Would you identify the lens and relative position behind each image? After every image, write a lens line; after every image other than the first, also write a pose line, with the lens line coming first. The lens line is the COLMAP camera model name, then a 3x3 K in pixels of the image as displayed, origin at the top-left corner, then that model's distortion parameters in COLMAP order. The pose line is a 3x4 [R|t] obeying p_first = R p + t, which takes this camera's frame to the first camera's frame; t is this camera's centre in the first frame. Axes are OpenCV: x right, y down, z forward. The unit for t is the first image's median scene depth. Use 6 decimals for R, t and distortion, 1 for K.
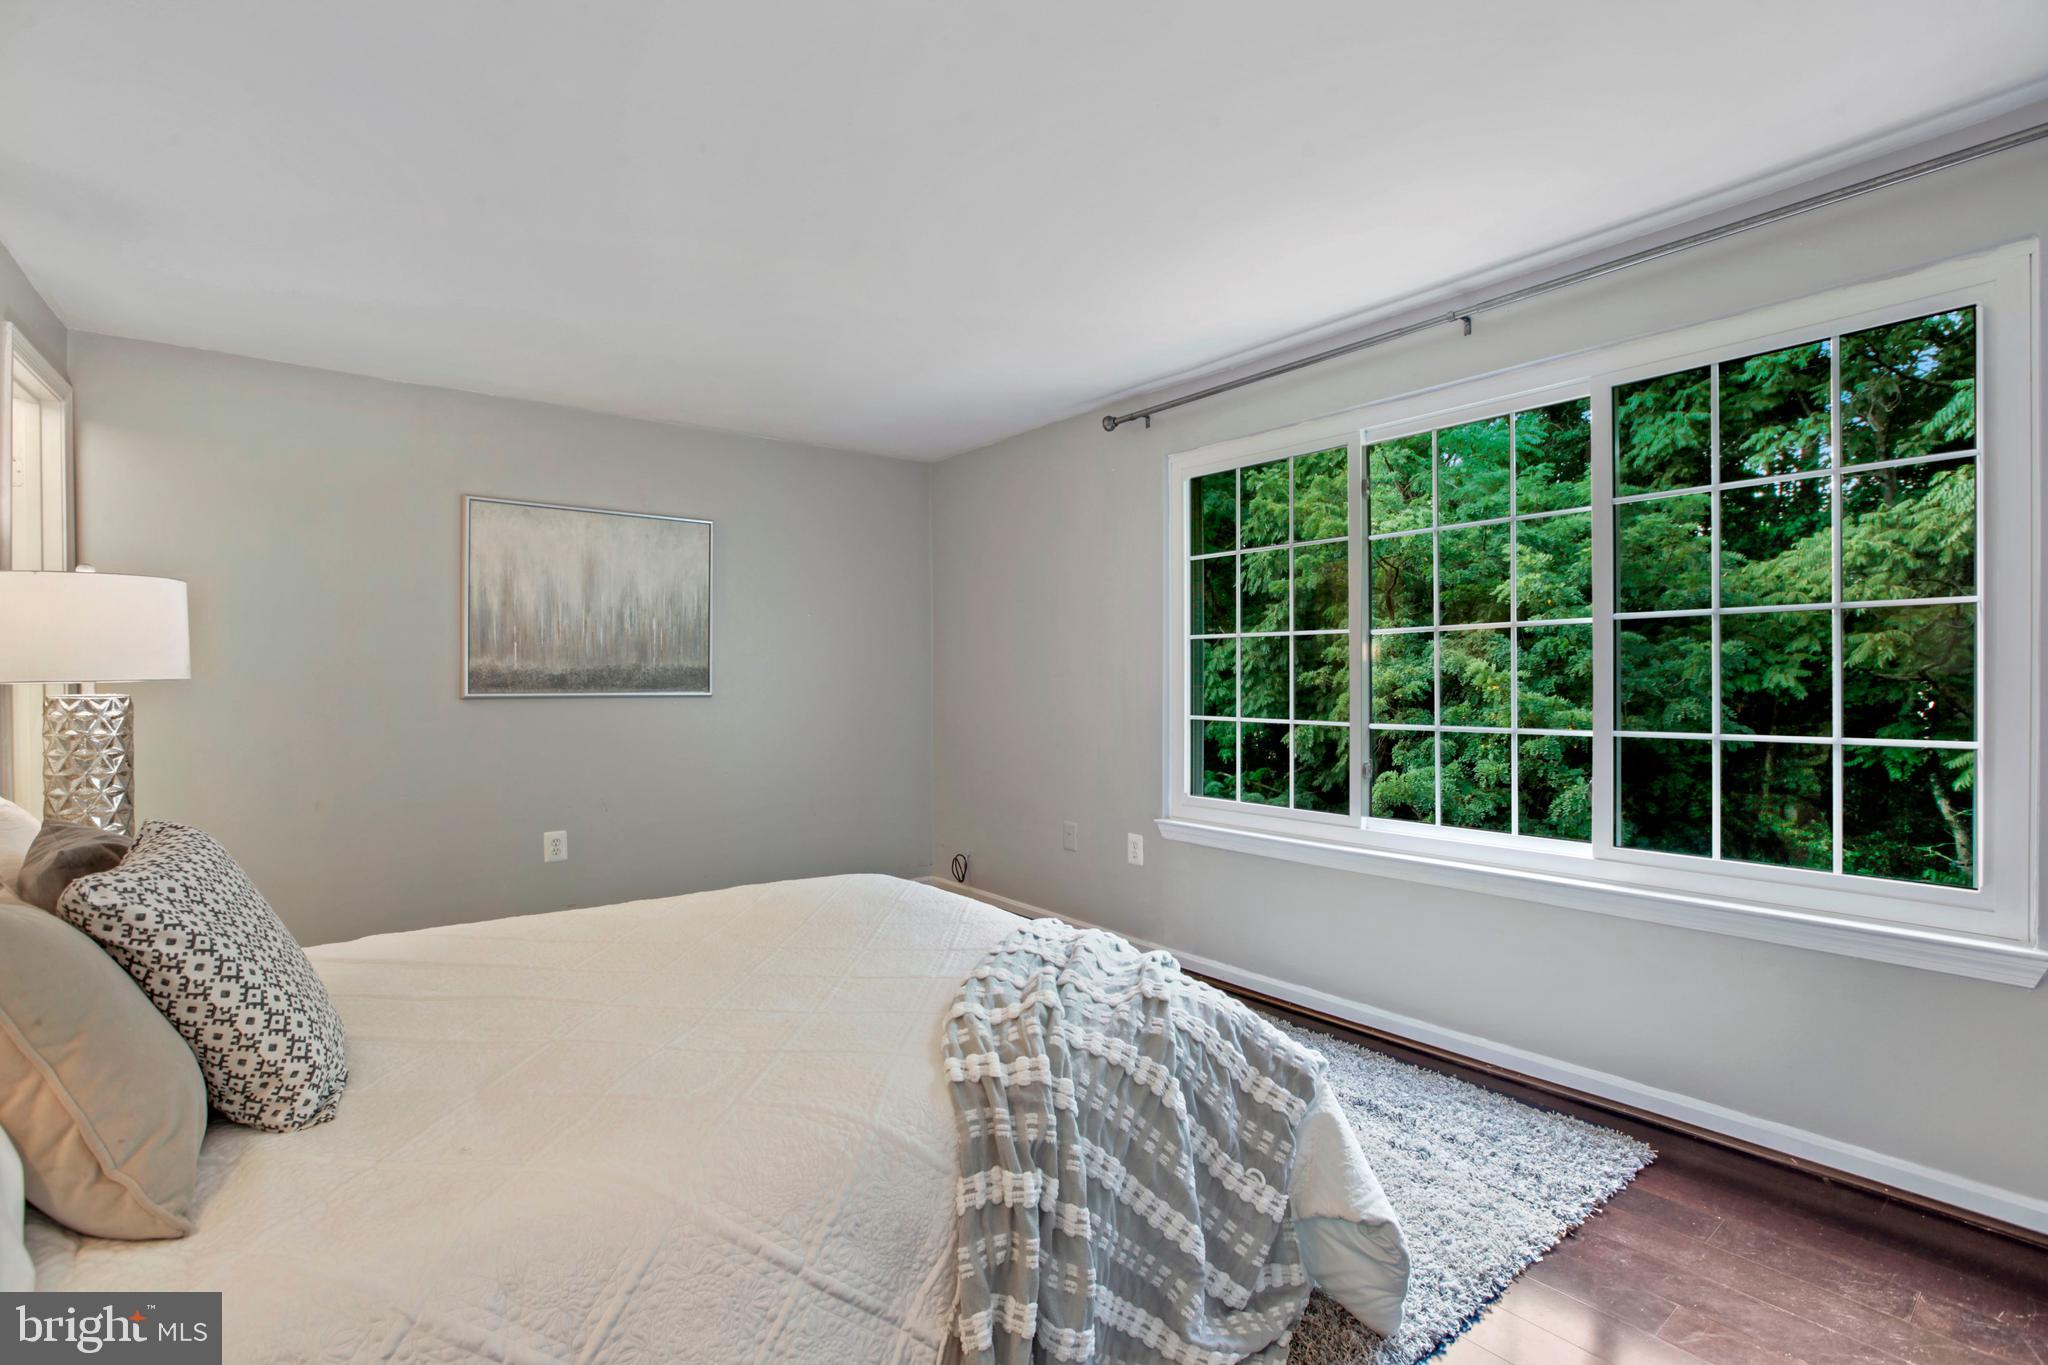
lens RADIAL K [[942.8, 0, 1028.2], [0, 942.8, 669.9], [0, 0, 1]] dist [-0.048516, 0.017227]
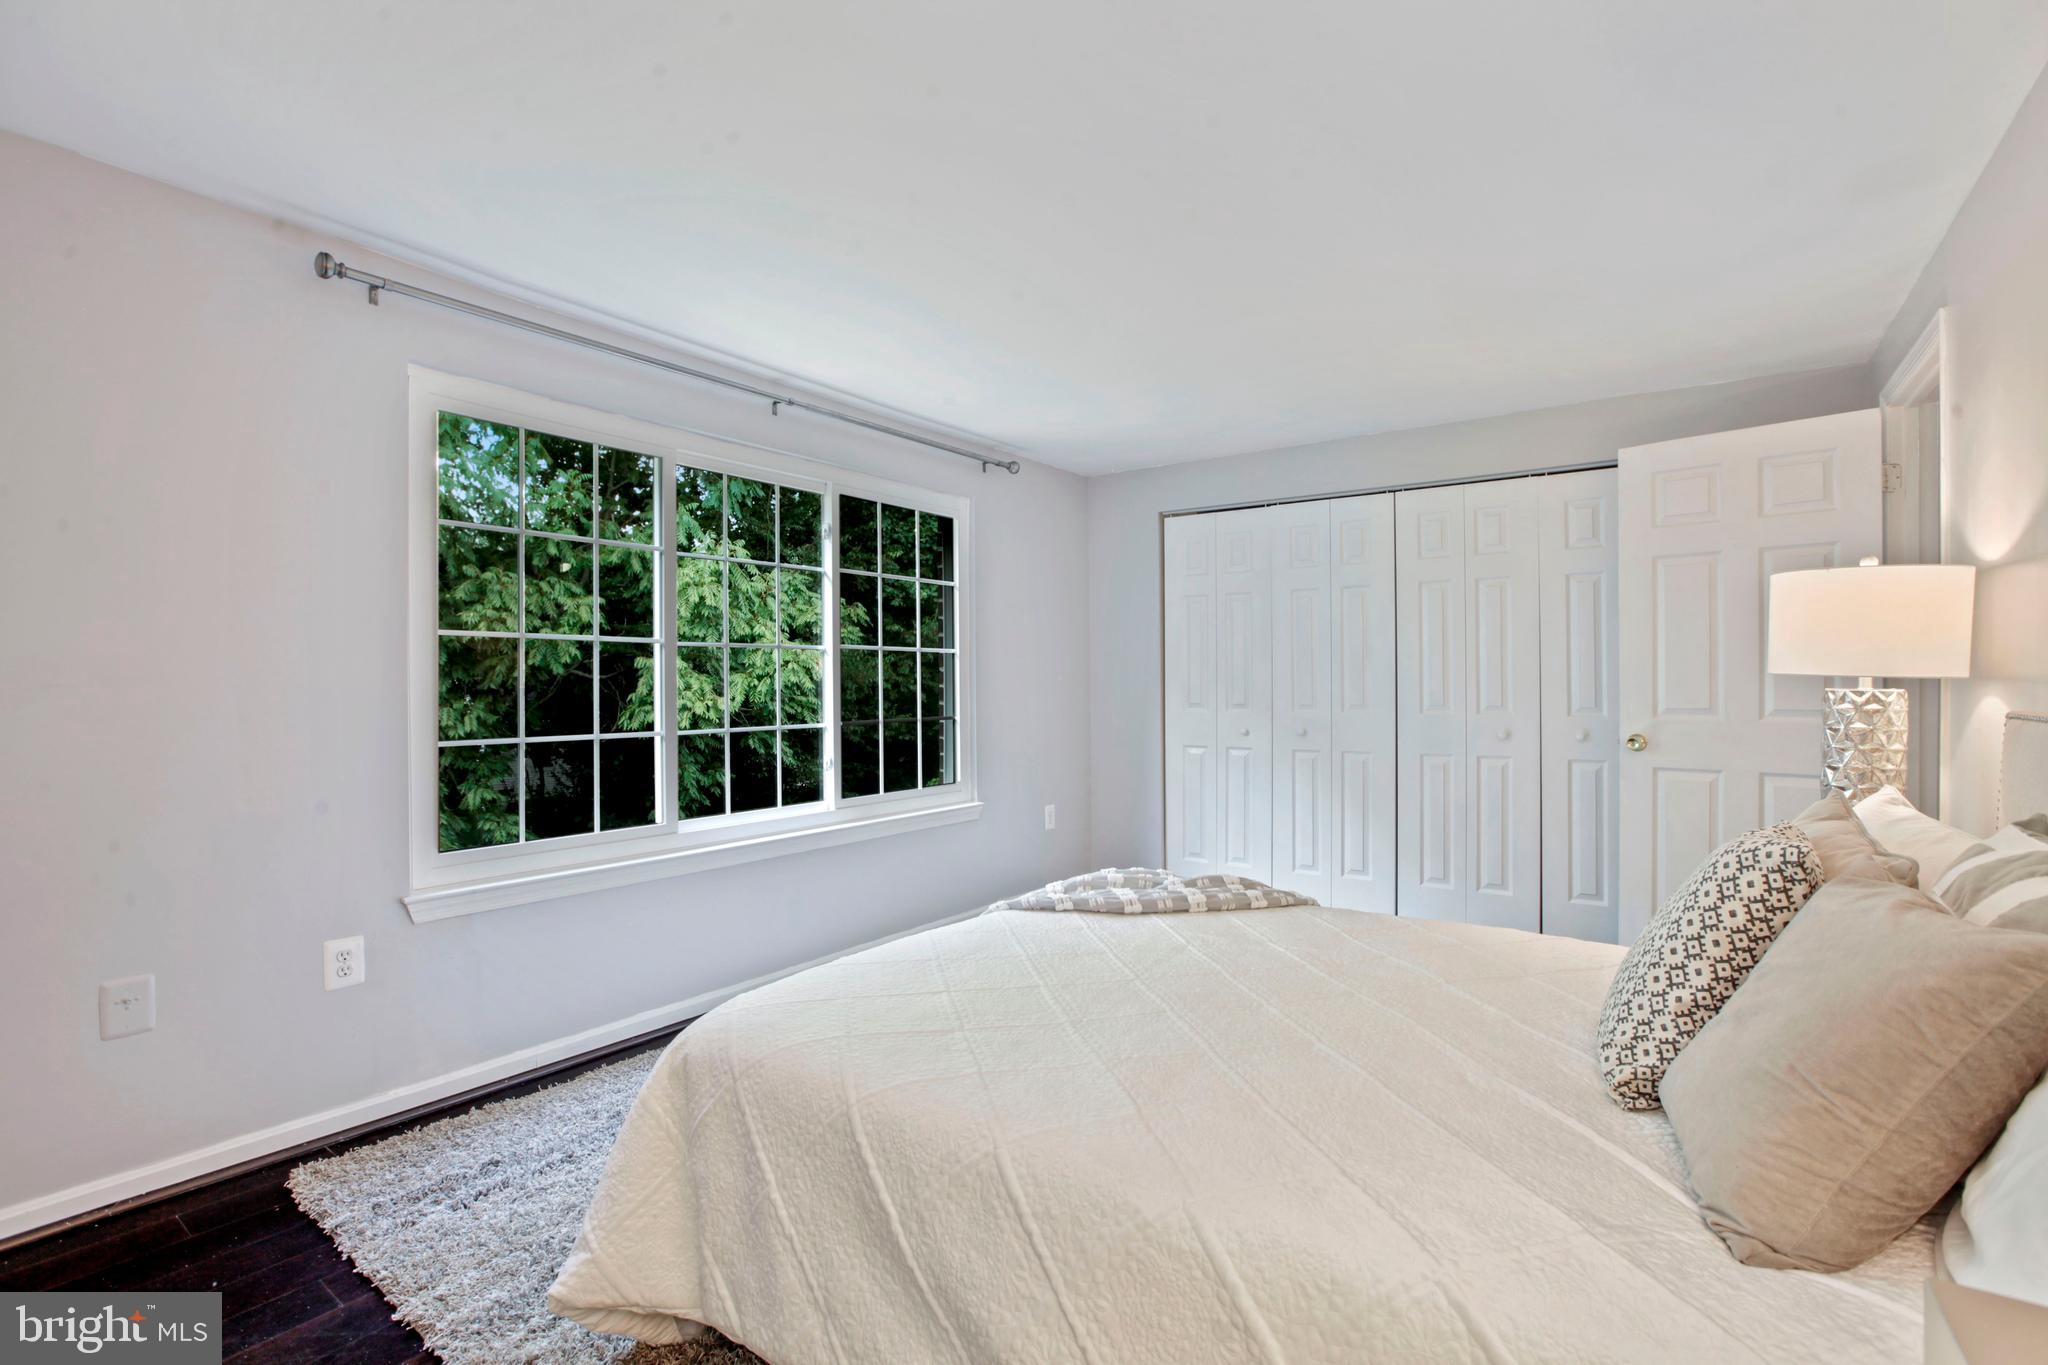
lens RADIAL K [[933.5, 0, 1030.6], [0, 933.5, 686.9], [0, 0, 1]] dist [-0.055260, 0.021028]
pose [[-0.264316, 0.006248, 0.964416, -0.824033], [0.002033, 0.999980, -0.005922, 0.016053], [-0.964434, 0.000395, -0.264323, 1.001568]]
